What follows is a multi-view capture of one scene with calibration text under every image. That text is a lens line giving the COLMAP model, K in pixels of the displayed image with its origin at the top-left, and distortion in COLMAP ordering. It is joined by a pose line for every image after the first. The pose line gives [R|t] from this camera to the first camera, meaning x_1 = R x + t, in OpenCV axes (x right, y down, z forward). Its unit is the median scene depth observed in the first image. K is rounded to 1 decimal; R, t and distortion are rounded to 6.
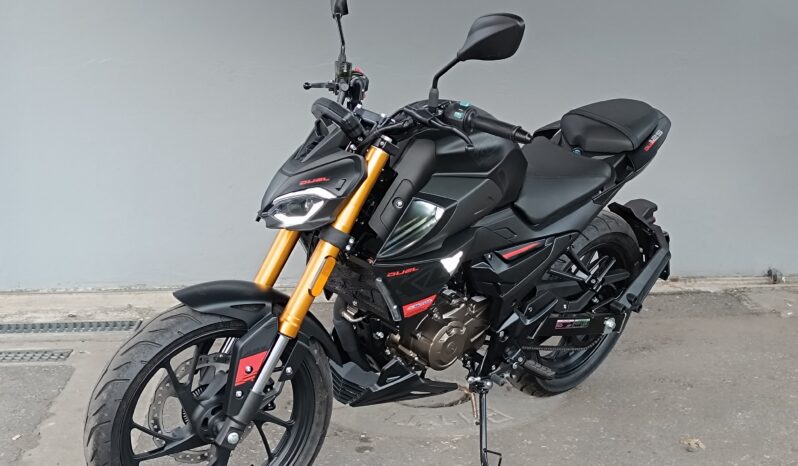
lens RADIAL K [[1087.8, 0, 399.0], [0, 1087.8, 233.0], [0, 0, 1]] dist [0.116734, -0.330811]
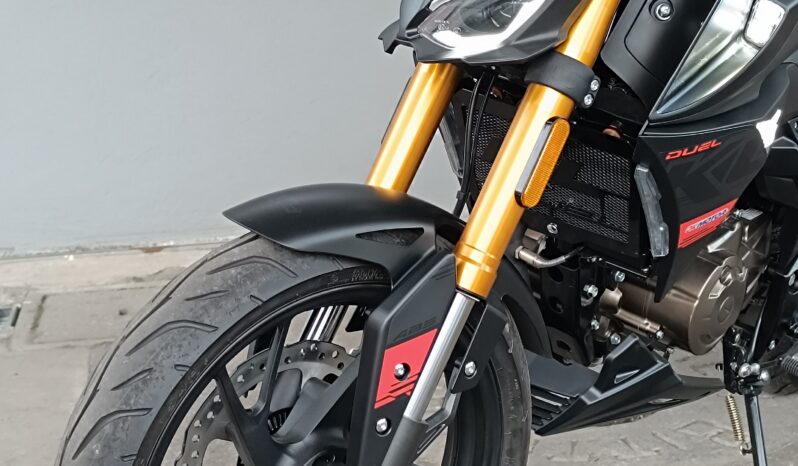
lens RADIAL K [[1446.2, 0, 399.0], [0, 1446.2, 233.0], [0, 0, 1]] dist [0.224270, -1.034971]
pose [[0.994819, -0.051342, 0.087749, -0.183310], [0.048633, 0.998280, 0.032738, 0.045694], [-0.089279, -0.028301, 0.995604, 0.382998]]
